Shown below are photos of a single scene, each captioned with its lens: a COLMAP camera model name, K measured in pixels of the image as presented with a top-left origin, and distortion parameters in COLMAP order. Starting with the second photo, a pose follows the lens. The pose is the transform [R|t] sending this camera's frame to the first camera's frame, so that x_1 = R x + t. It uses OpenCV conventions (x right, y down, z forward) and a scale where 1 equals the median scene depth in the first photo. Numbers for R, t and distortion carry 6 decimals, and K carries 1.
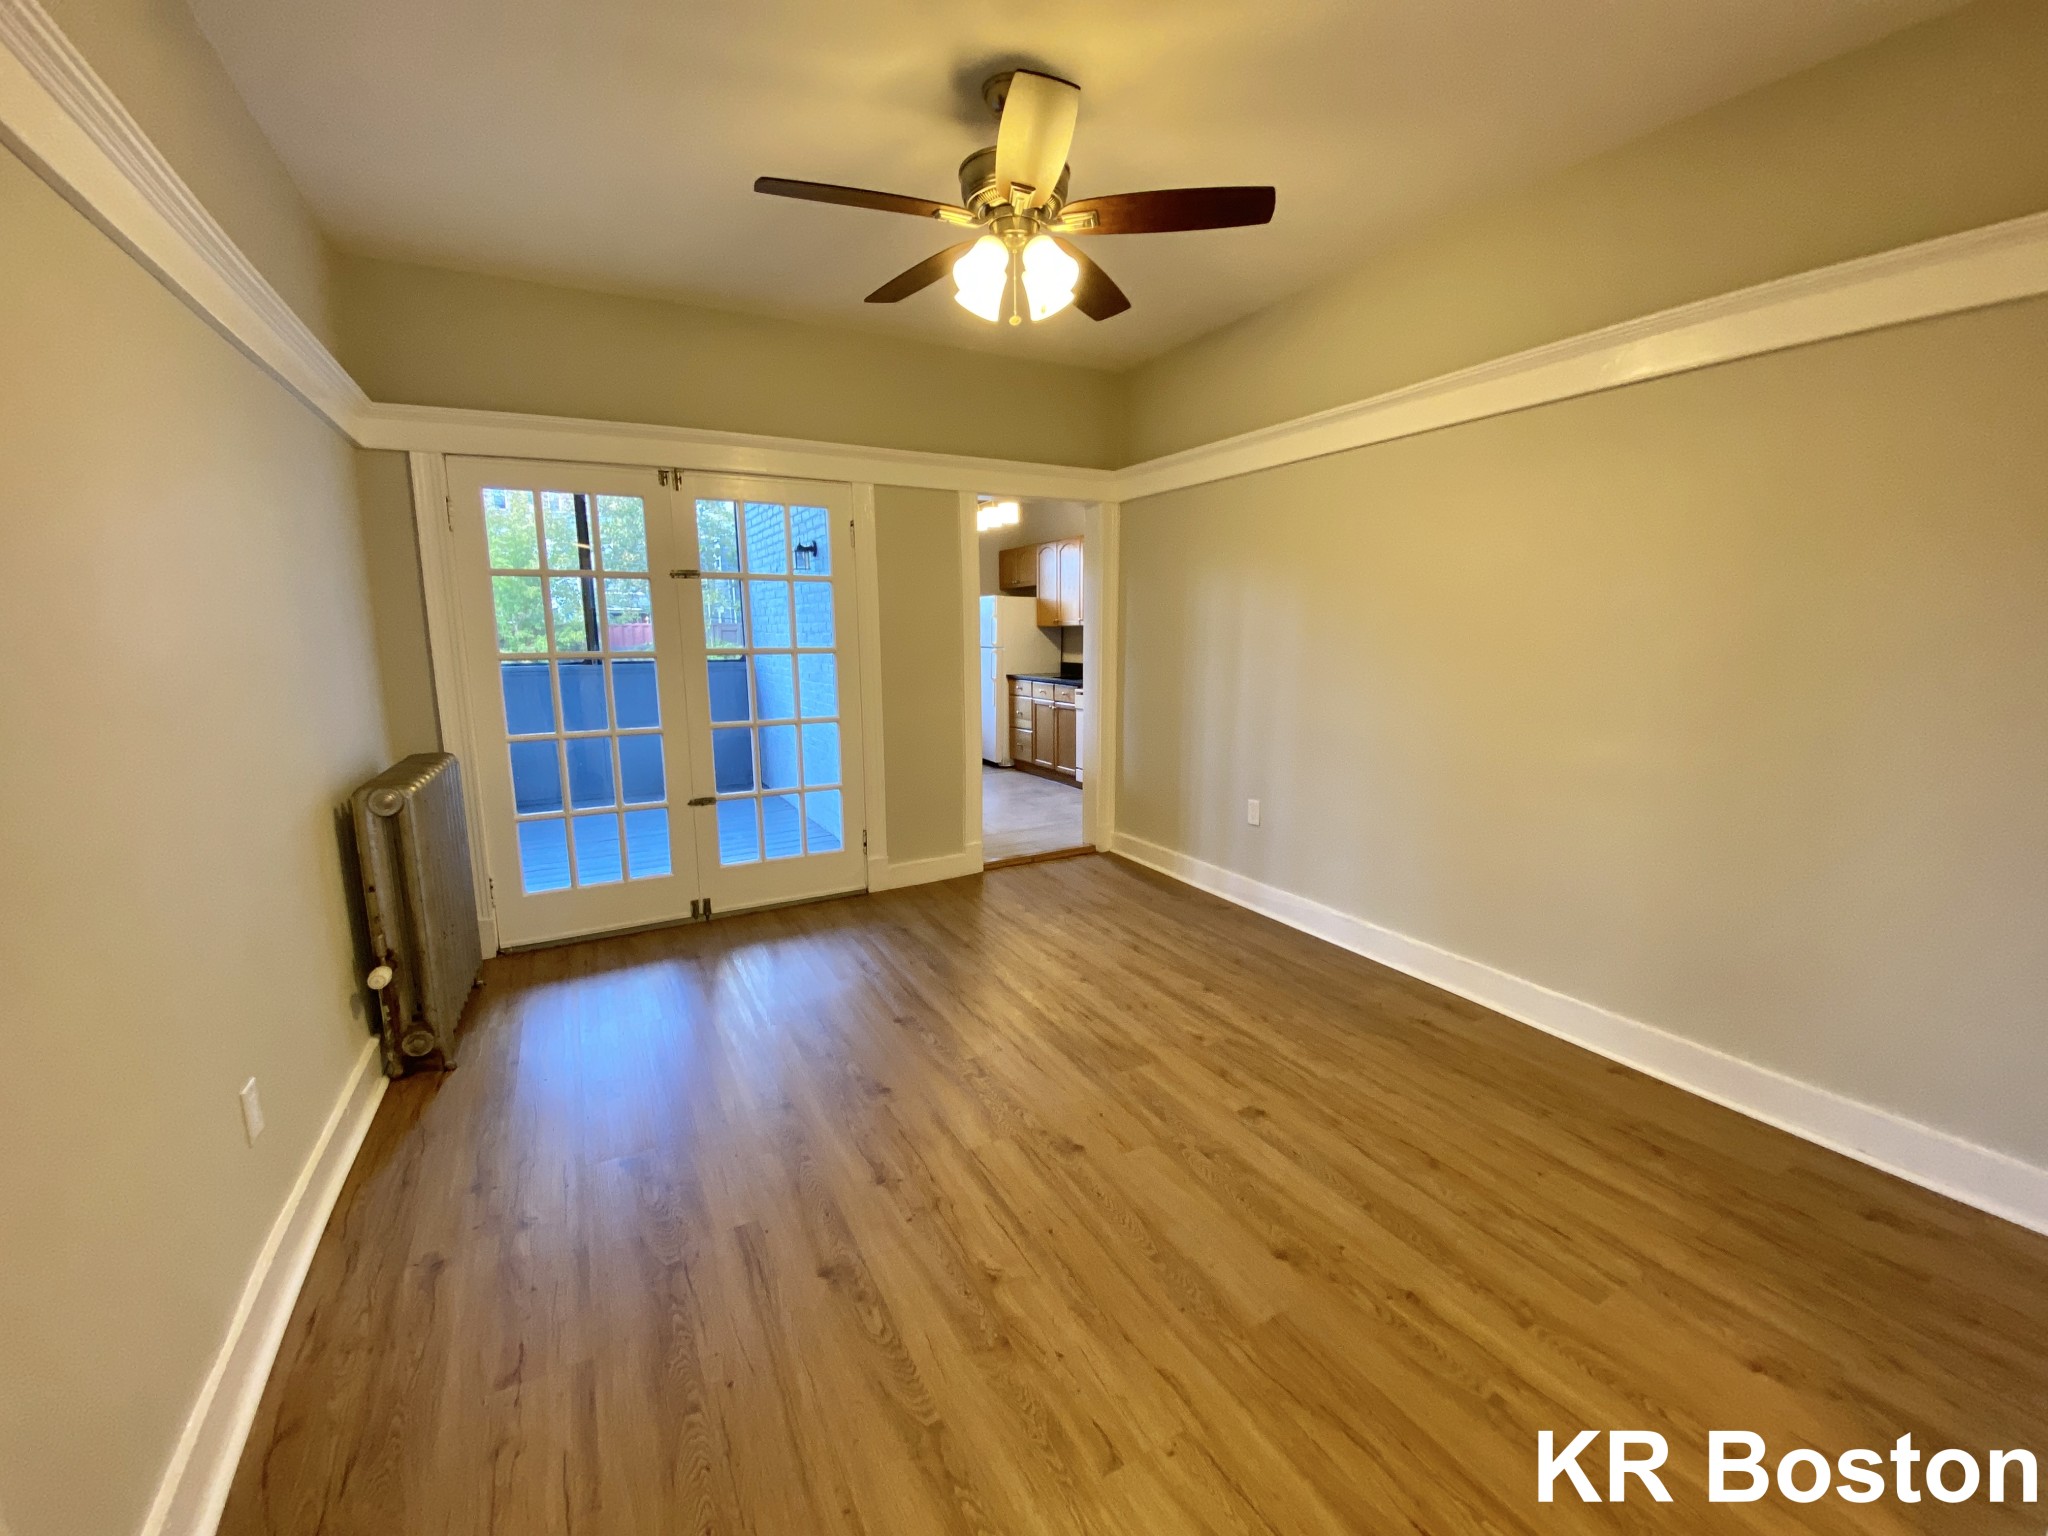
lens RADIAL K [[840.3, 0, 1030.4], [0, 840.3, 761.8], [0, 0, 1]] dist [-0.015646, -0.000473]
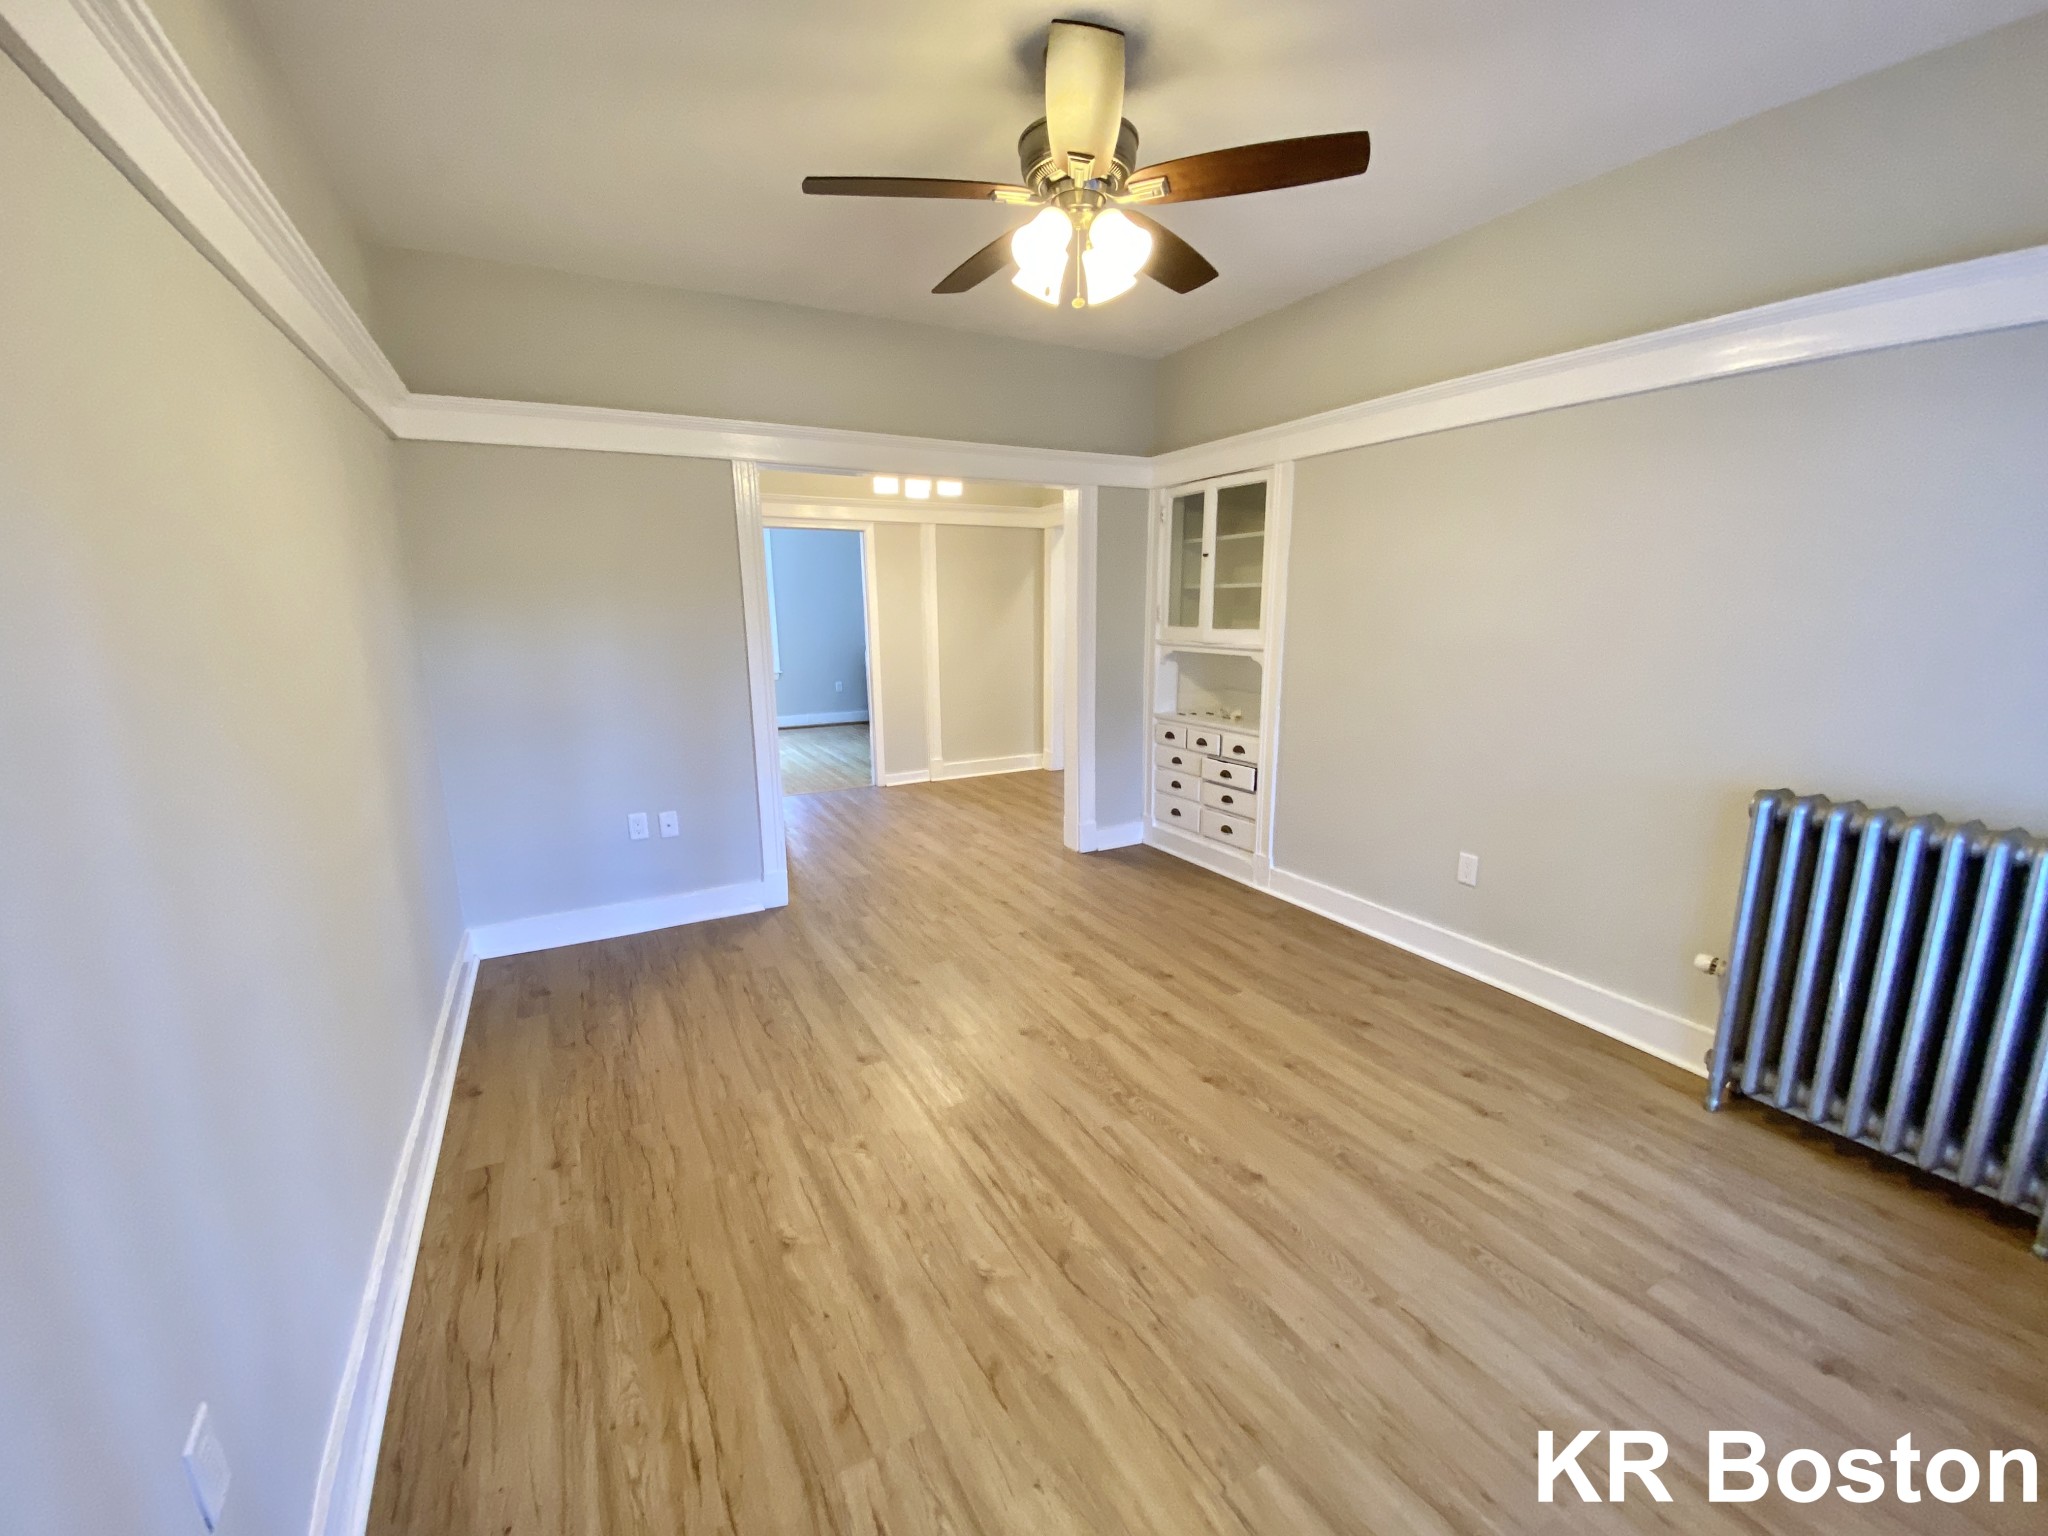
lens RADIAL K [[840.3, 0, 1027.5], [0, 840.3, 773.6], [0, 0, 1]] dist [-0.015646, -0.000473]
pose [[-0.999802, 0.019022, 0.005797, 0.029219], [0.019834, 0.932967, 0.359415, -0.292106], [0.001428, 0.359459, -0.933160, 1.601668]]
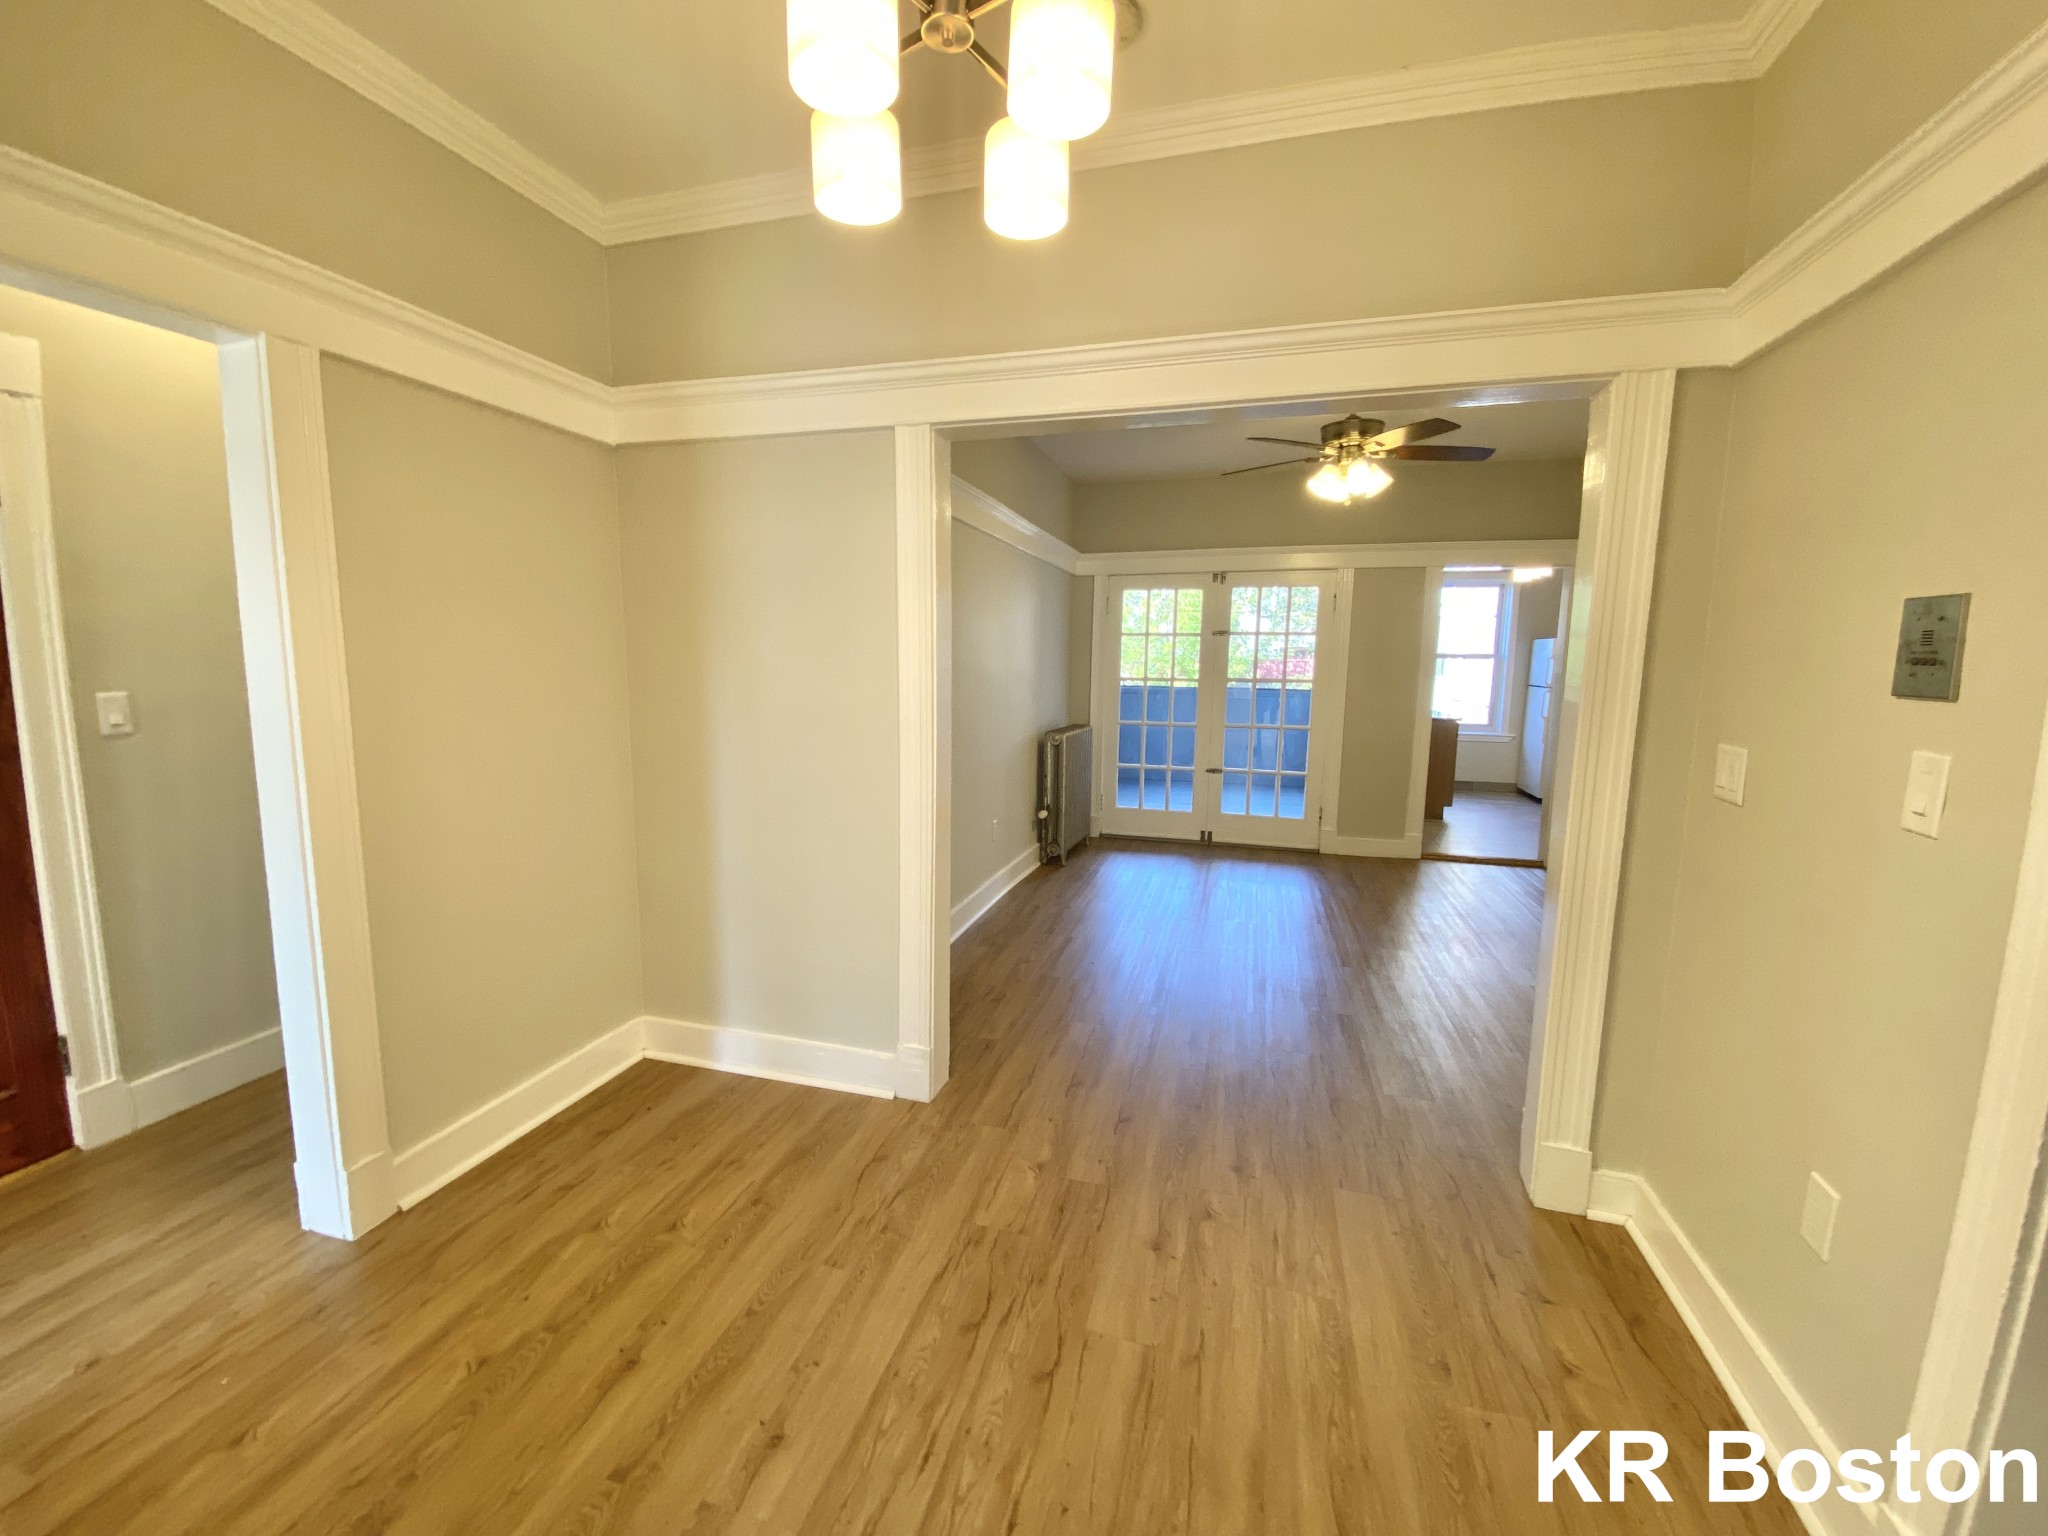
lens RADIAL K [[840.3, 0, 1024.0], [0, 840.3, 768.1], [0, 0, 1]] dist [-0.015646, -0.000473]
pose [[0.721025, 0.102136, -0.685340, 0.612120], [-0.134830, 0.990852, 0.005816, 0.109018], [0.679664, 0.088211, 0.728200, -0.591917]]
